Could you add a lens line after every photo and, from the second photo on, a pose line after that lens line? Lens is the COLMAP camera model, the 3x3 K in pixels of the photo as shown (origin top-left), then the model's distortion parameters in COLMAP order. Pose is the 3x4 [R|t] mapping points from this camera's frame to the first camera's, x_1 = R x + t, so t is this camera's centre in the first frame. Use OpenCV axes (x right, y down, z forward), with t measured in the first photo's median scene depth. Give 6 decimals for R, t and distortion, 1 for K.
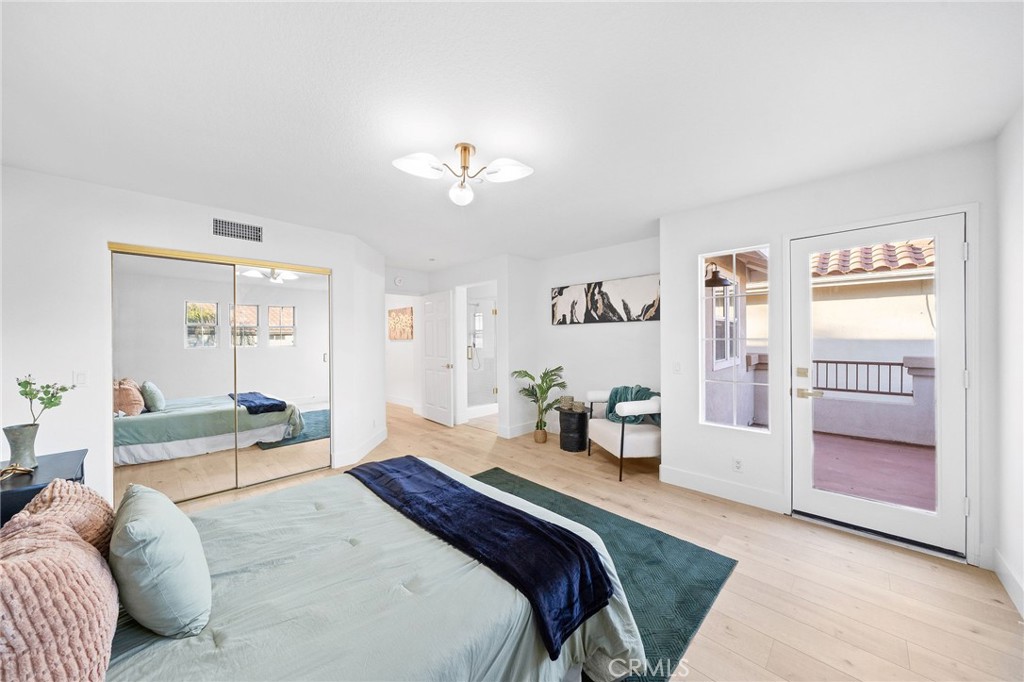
lens RADIAL K [[357.8, 0, 513.2], [0, 357.8, 339.1], [0, 0, 1]] dist [-0.001578, -0.000100]
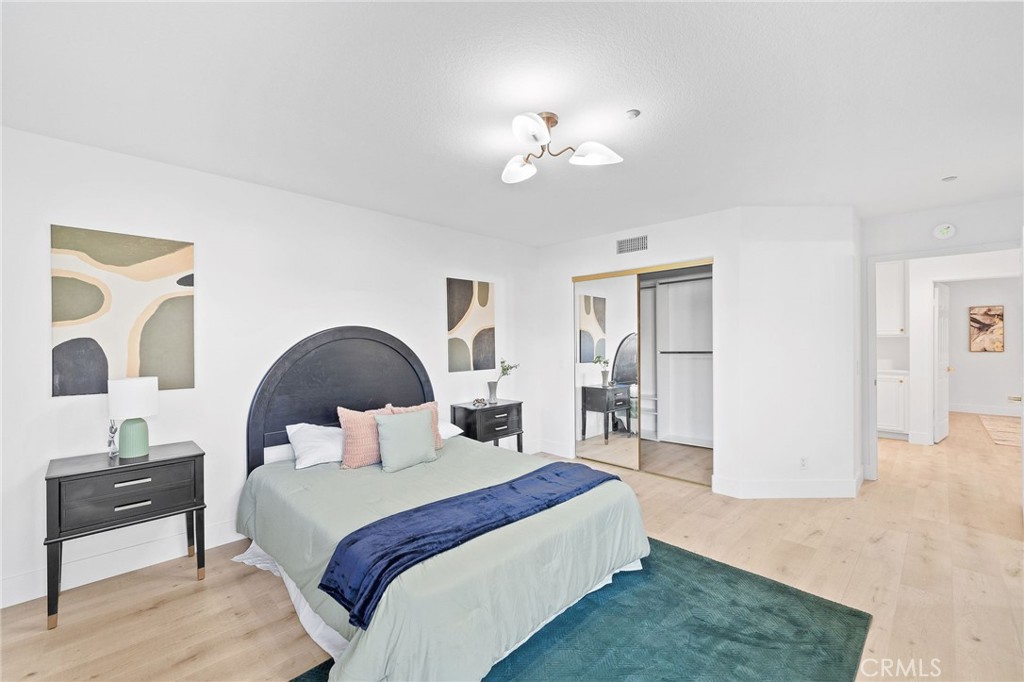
lens RADIAL K [[419.0, 0, 513.0], [0, 419.0, 338.0], [0, 0, 1]] dist [0.000742, 0.000583]
pose [[-0.002186, 0.007703, -0.999968, 0.508087], [-0.003761, 0.999963, 0.007711, -0.009368], [0.999991, 0.003777, -0.002157, 0.530758]]
